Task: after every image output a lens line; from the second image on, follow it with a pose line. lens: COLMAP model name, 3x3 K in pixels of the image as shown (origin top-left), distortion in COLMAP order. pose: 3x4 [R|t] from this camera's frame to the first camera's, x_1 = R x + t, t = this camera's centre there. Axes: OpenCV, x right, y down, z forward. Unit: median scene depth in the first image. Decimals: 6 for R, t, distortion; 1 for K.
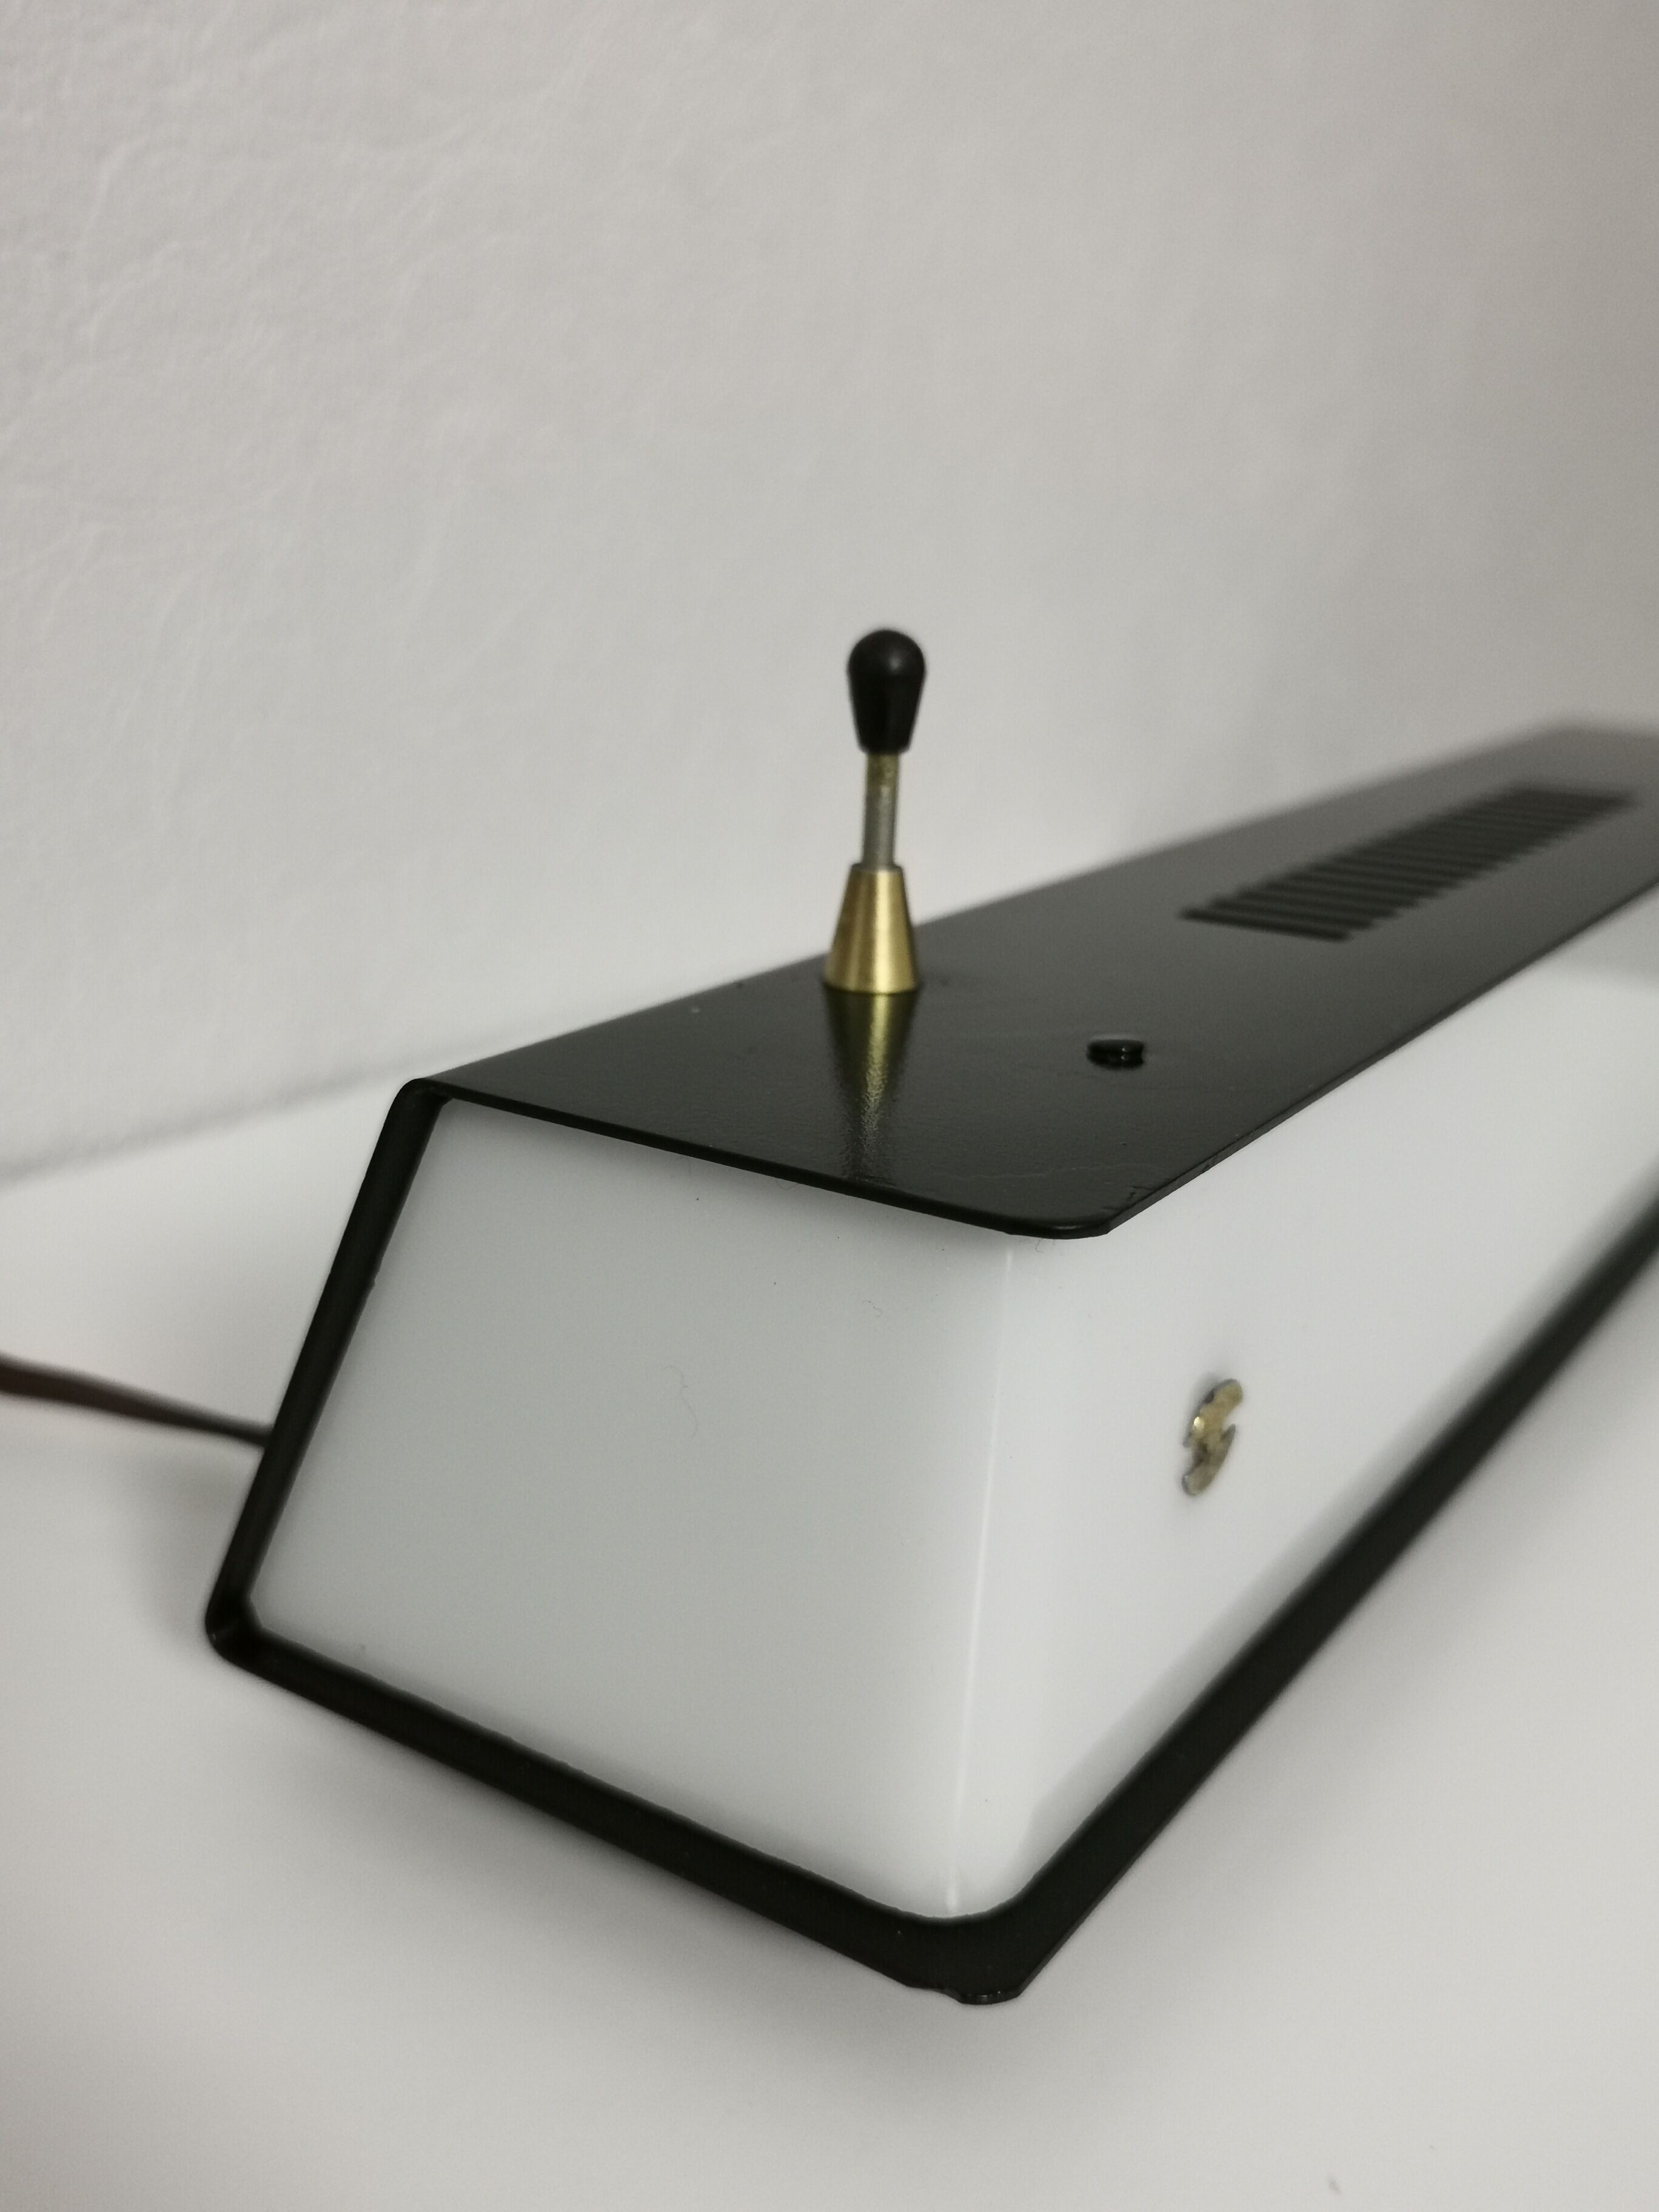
lens RADIAL K [[2225.7, 0, 834.7], [0, 2225.7, 1061.8], [0, 0, 1]] dist [-0.001688, -0.015816]
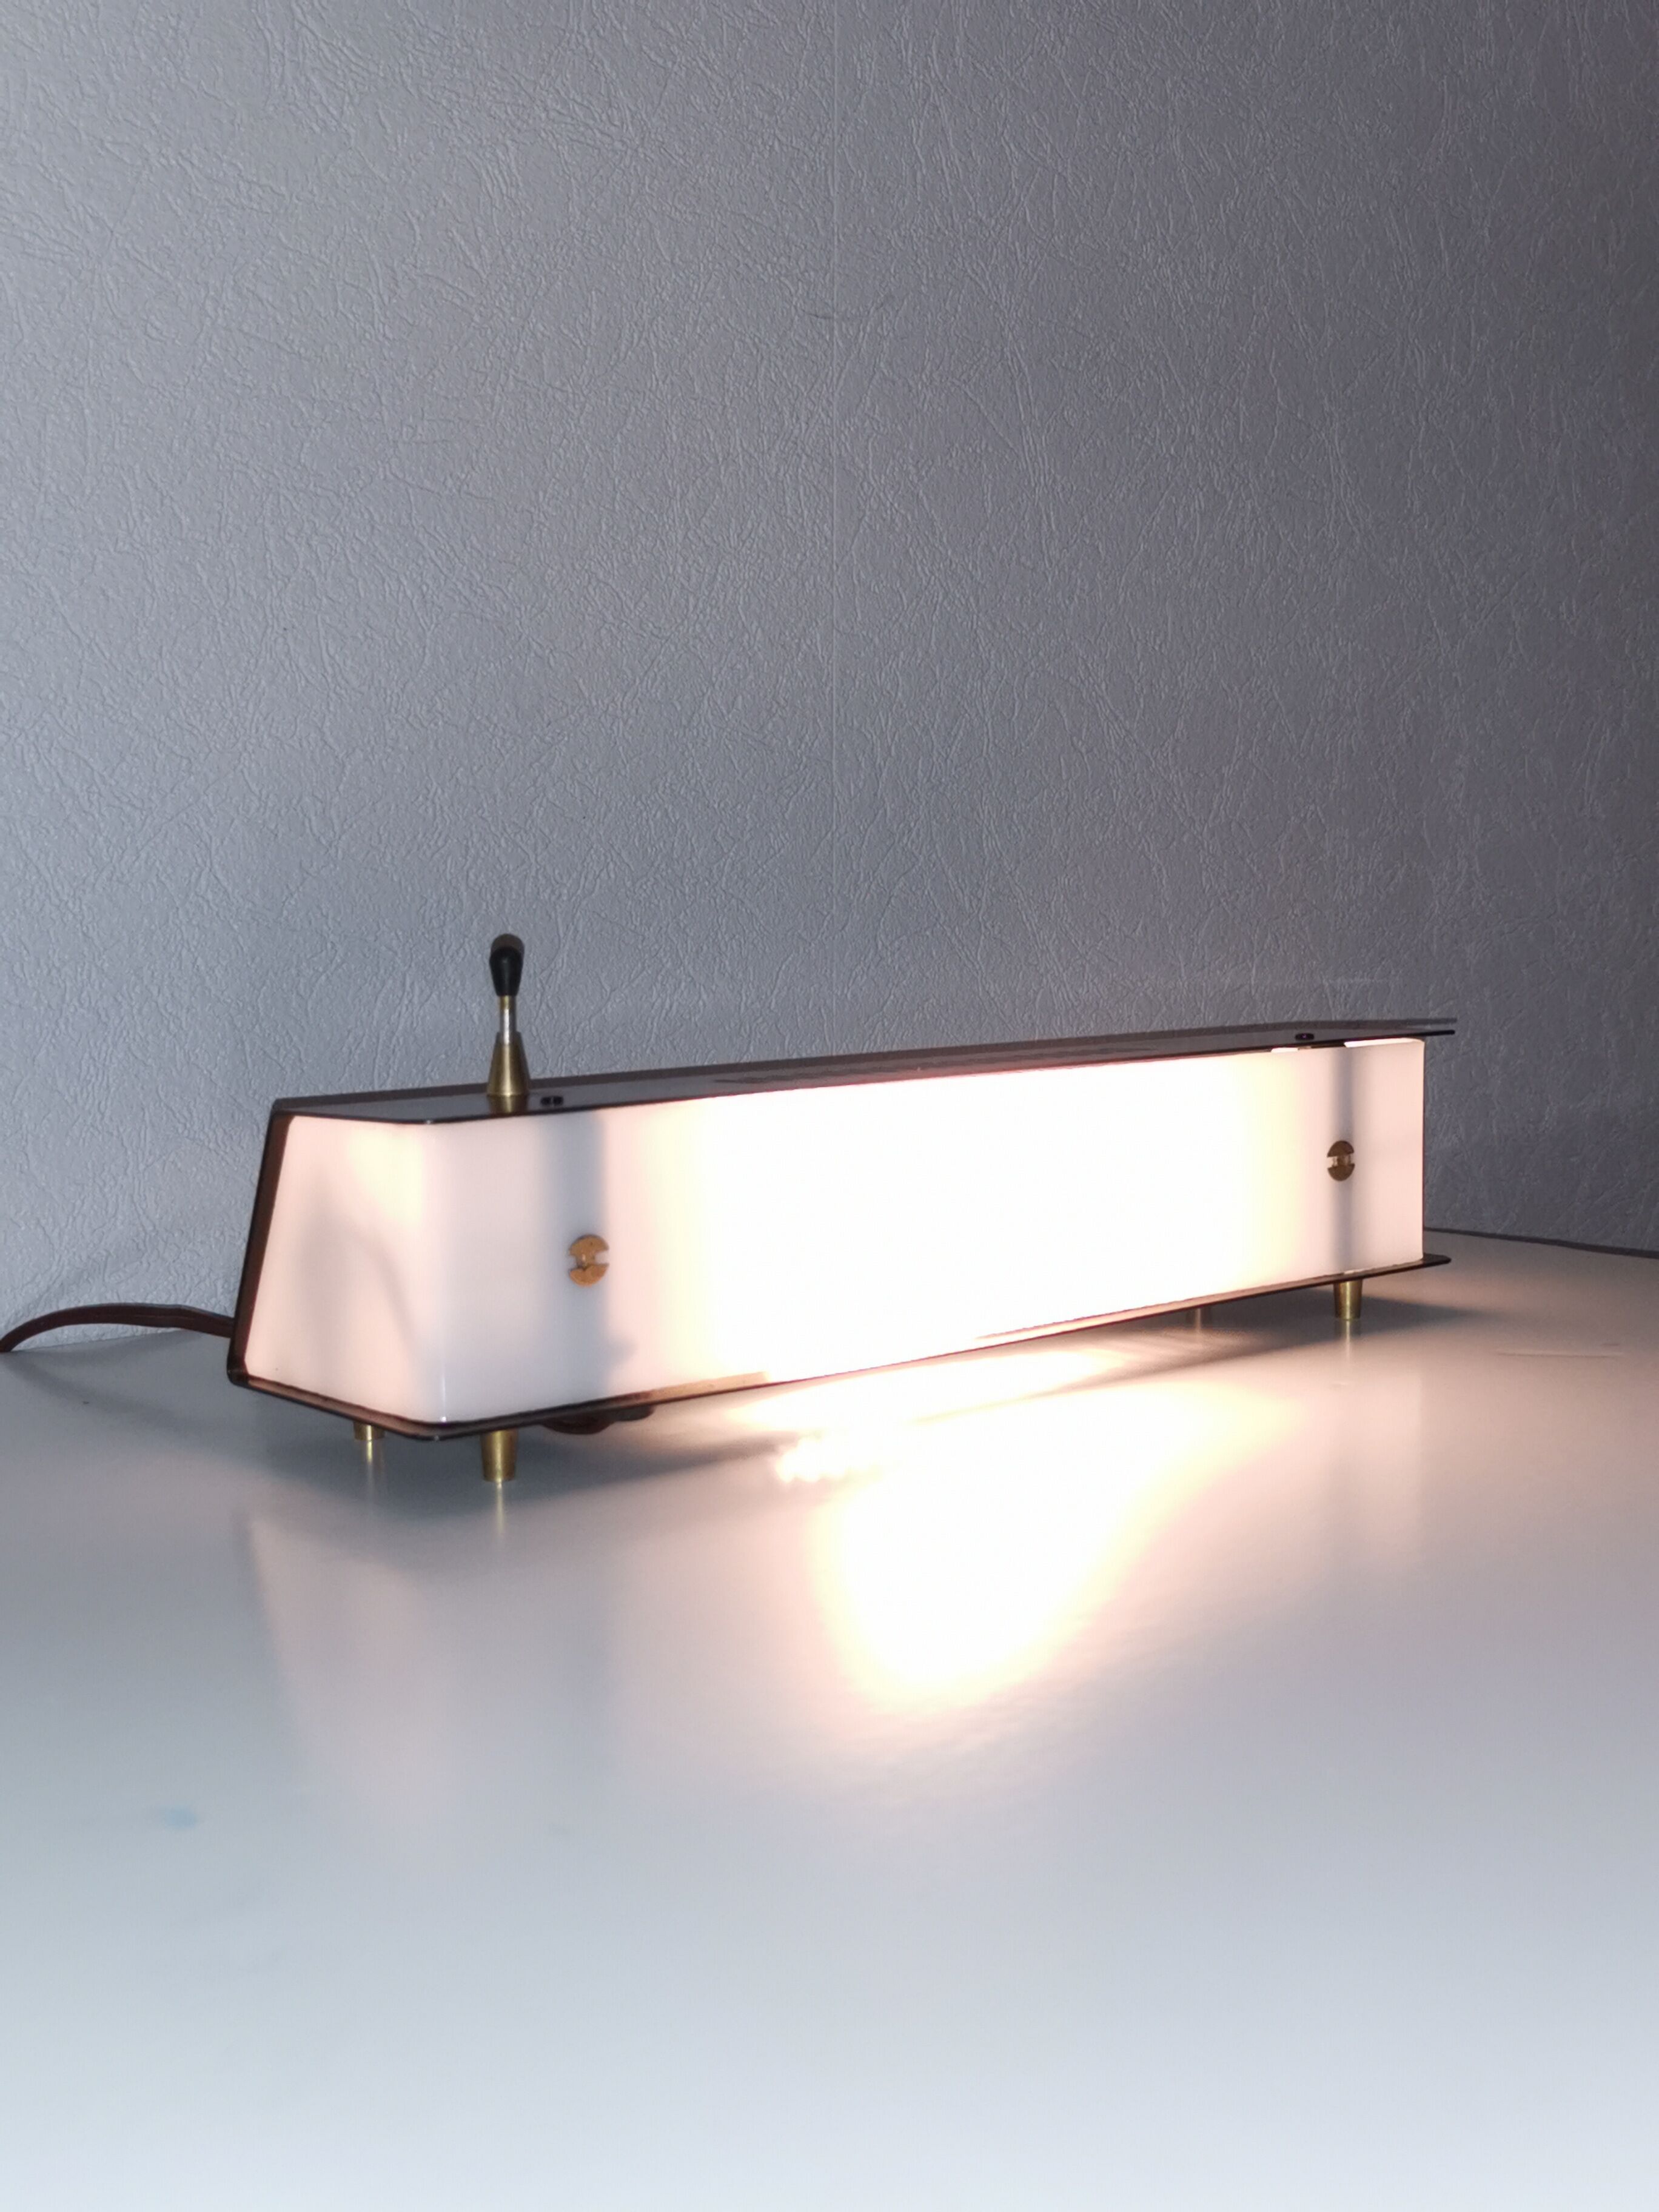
lens RADIAL K [[2632.7, 0, 829.5], [0, 2632.7, 1106.0], [0, 0, 1]] dist [0.027923, -0.010991]
pose [[0.951884, -0.044089, -0.303270, 1.164839], [-0.019705, 0.978744, -0.204135, 0.536469], [0.305824, 0.200289, 0.930782, -1.452078]]
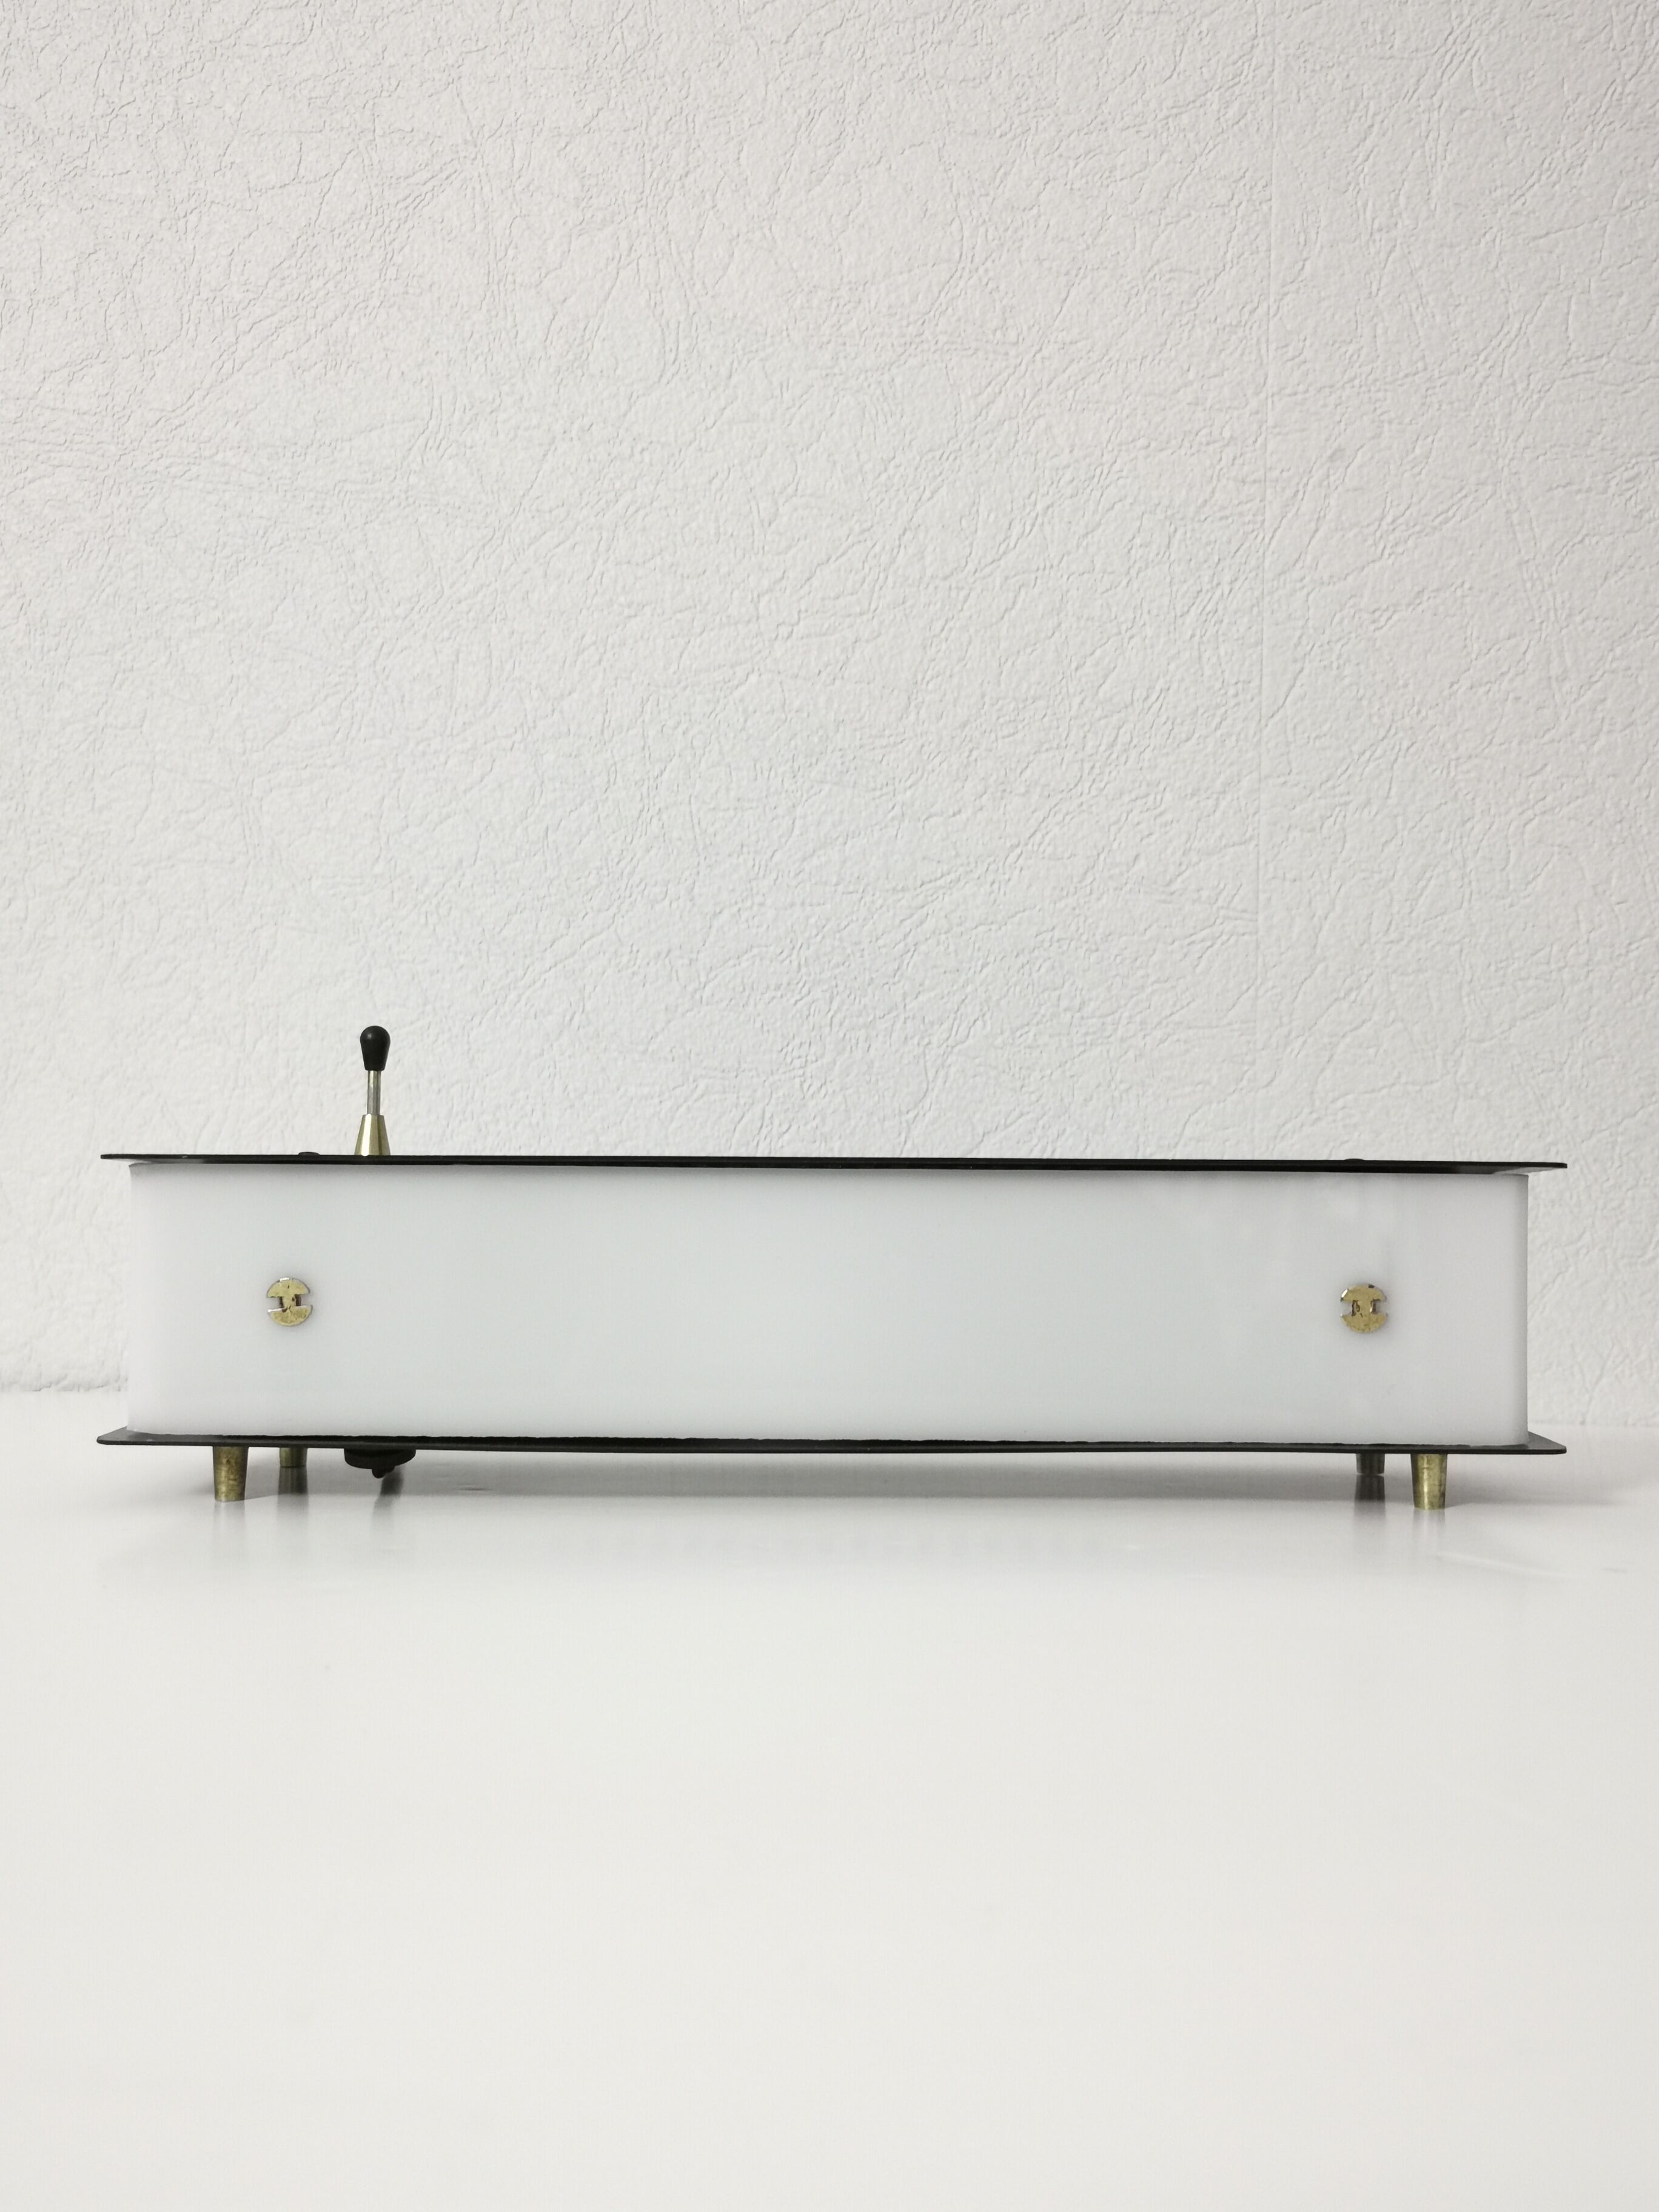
lens RADIAL K [[2154.0, 0, 829.5], [0, 2154.0, 1106.0], [0, 0, 1]] dist [0.017624, 0.036357]
pose [[0.529686, -0.073608, -0.844994, 2.387465], [-0.225656, 0.948095, -0.224042, 0.347426], [0.817626, 0.309350, 0.485583, 0.191080]]
